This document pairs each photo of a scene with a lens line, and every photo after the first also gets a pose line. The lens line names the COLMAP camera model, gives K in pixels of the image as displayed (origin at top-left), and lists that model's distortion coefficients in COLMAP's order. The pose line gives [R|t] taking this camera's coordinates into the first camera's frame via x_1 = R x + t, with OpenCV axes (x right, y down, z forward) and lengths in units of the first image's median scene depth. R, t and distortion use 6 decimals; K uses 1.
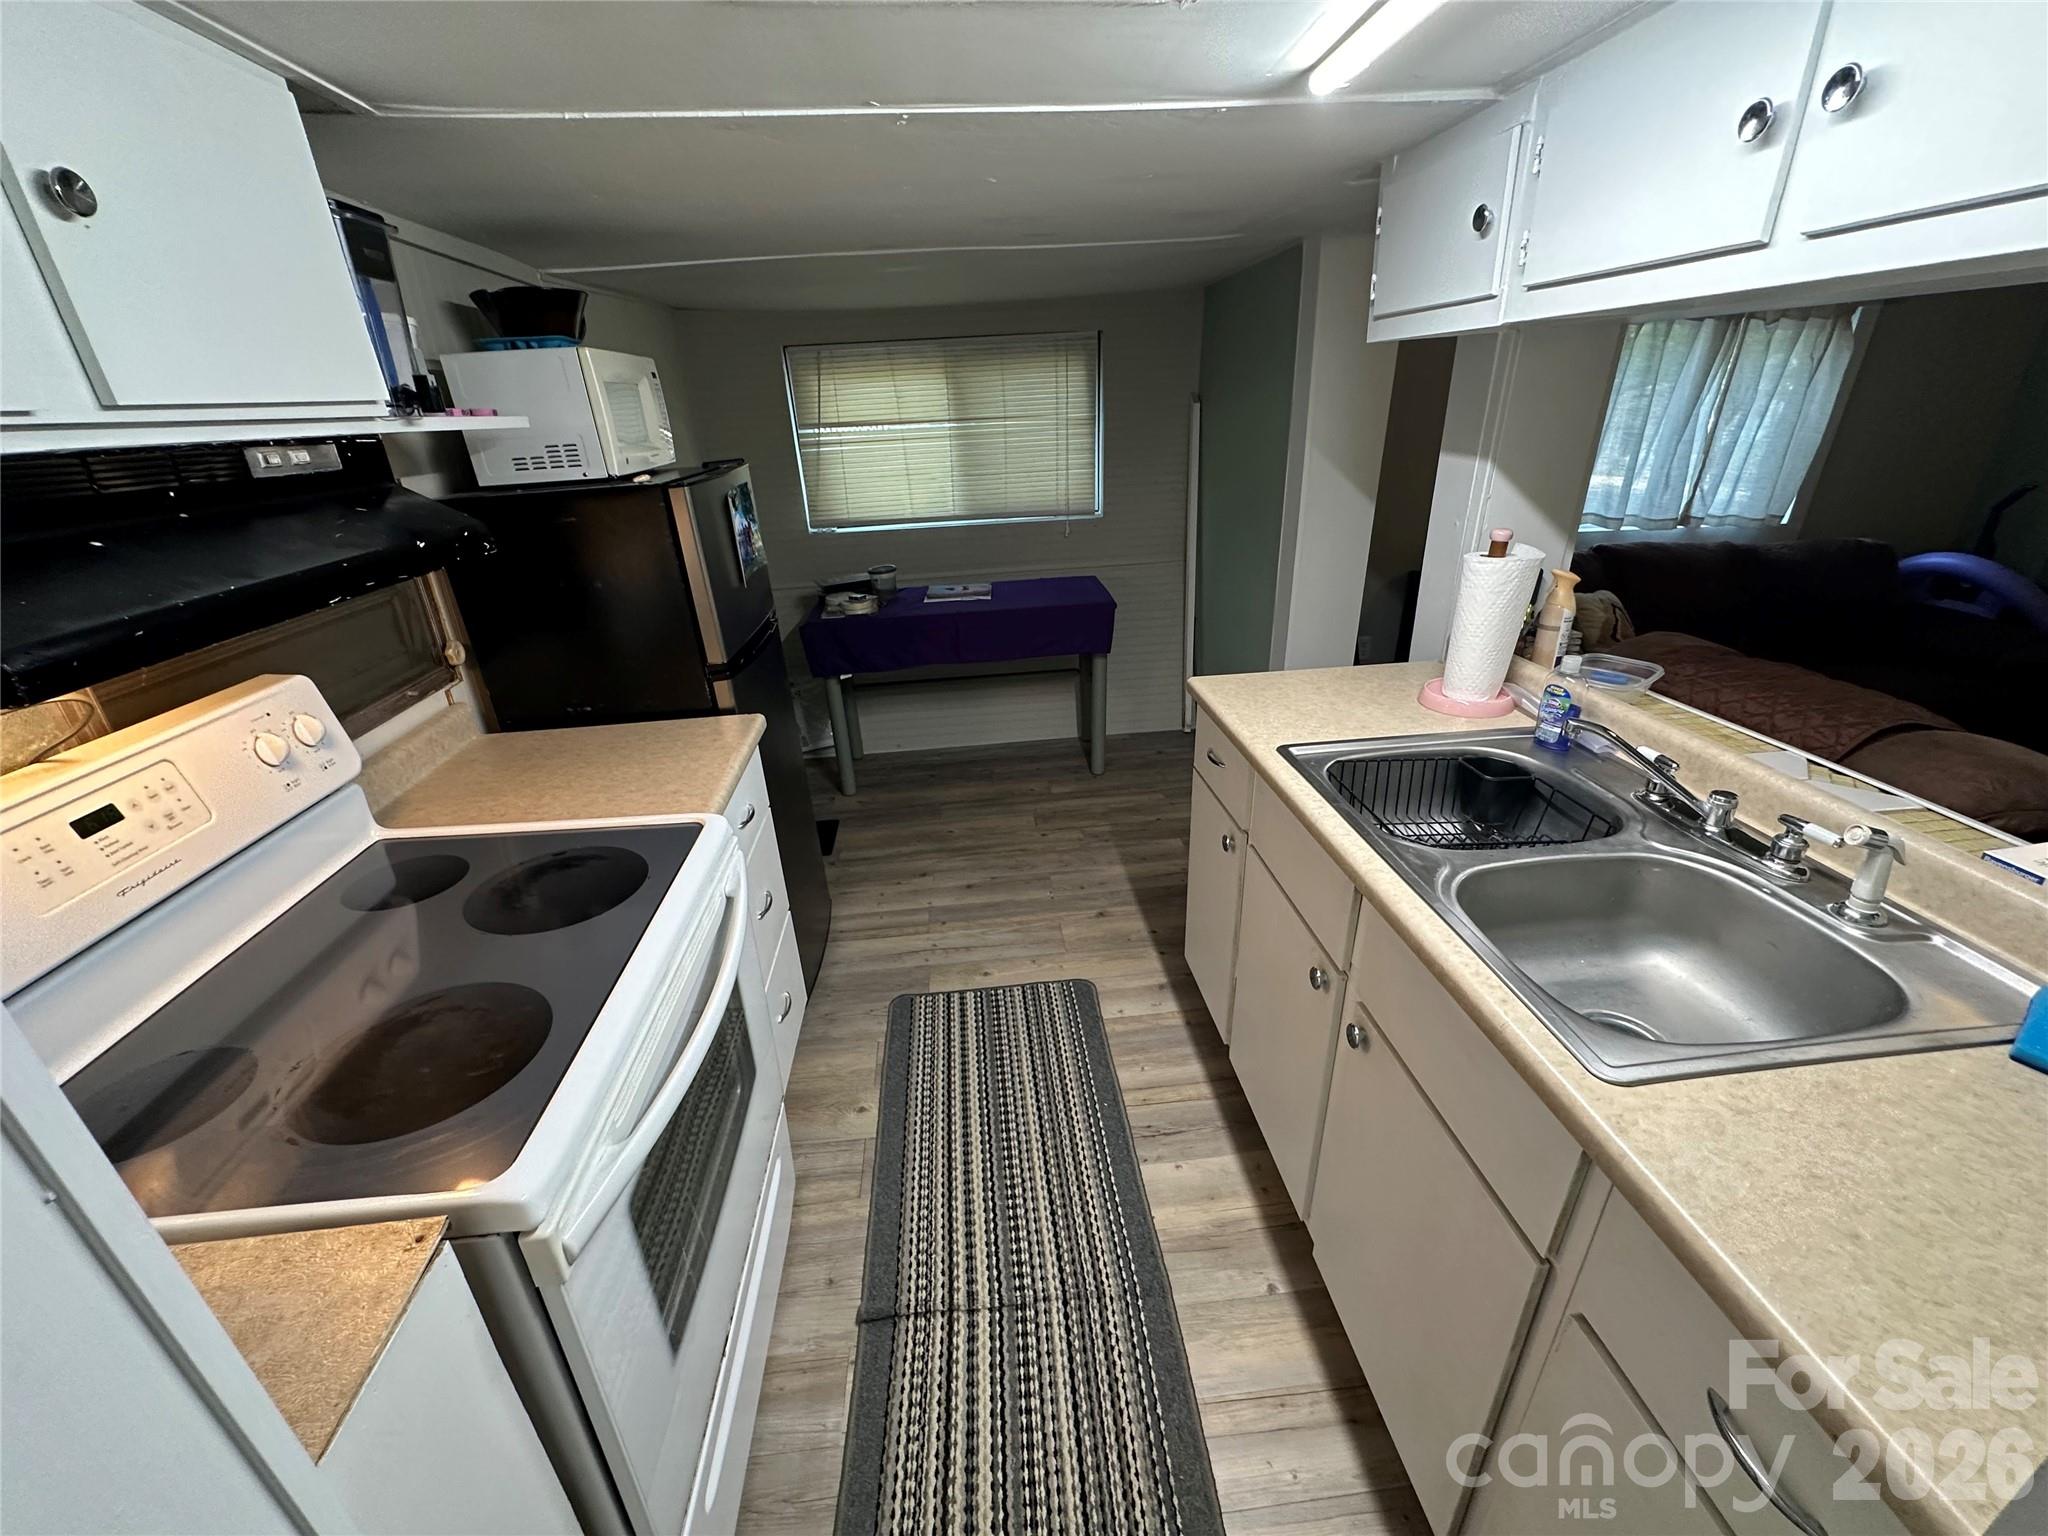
lens RADIAL K [[819.8, 0, 1037.6], [0, 819.8, 783.6], [0, 0, 1]] dist [-0.005343, 0.001393]
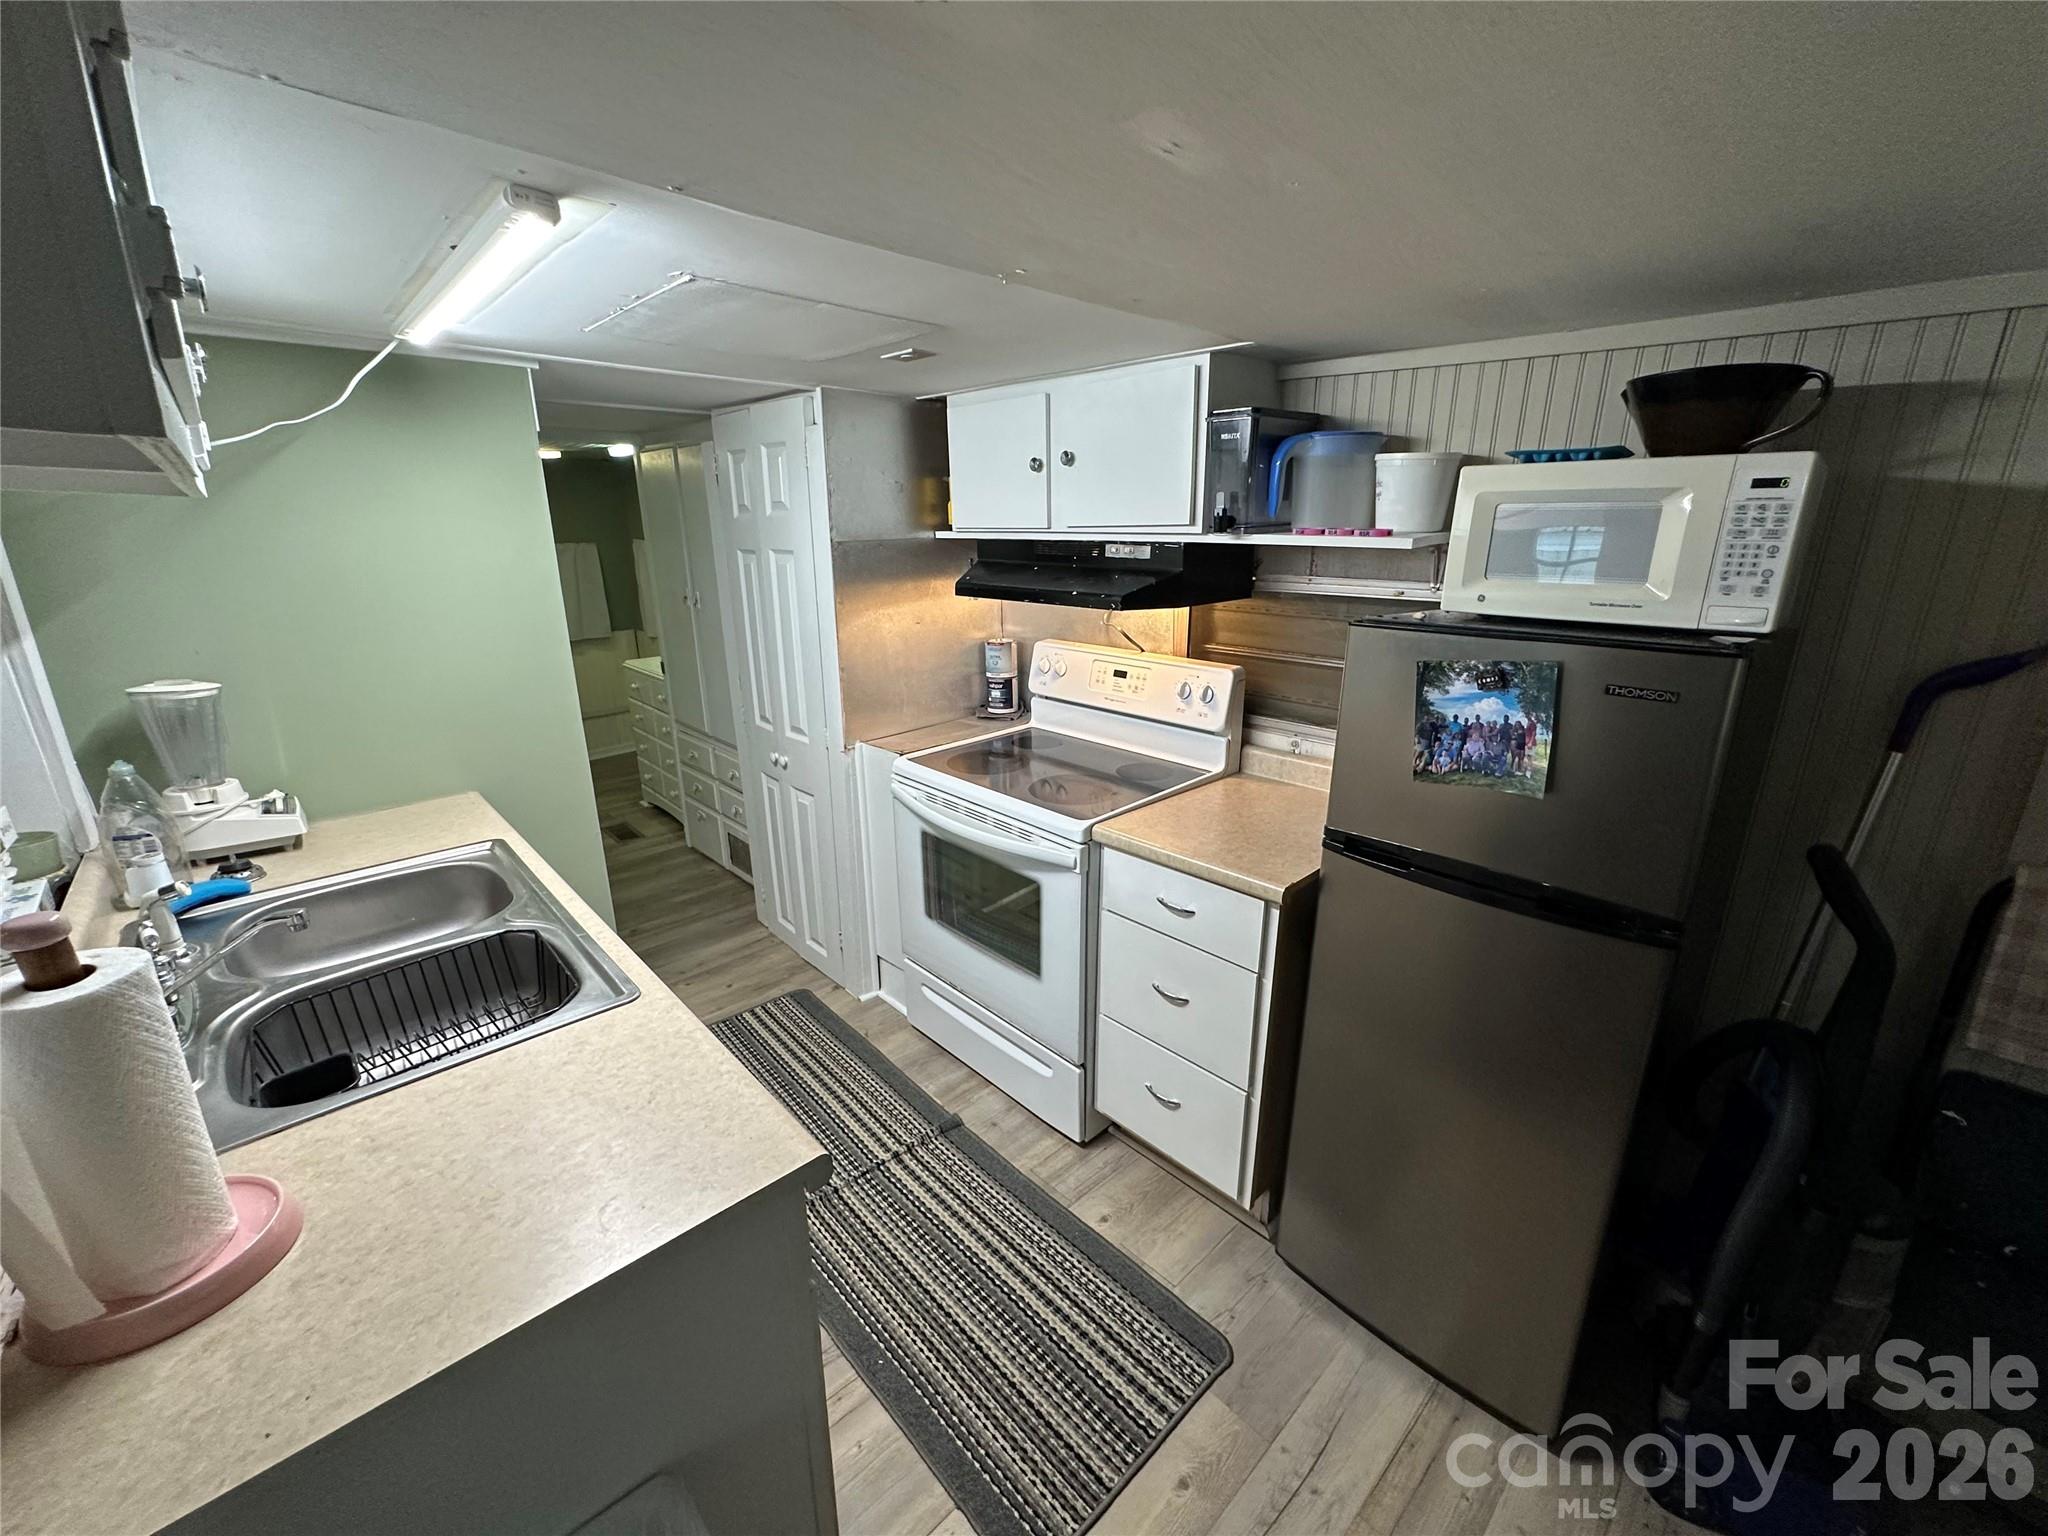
lens RADIAL K [[819.8, 0, 1007.3], [0, 819.8, 774.9], [0, 0, 1]] dist [-0.005343, 0.001393]
pose [[-0.811260, 0.214815, -0.543793, 0.320741], [-0.208804, 0.762287, 0.612633, -0.626813], [0.546129, 0.610552, -0.573559, 1.265712]]
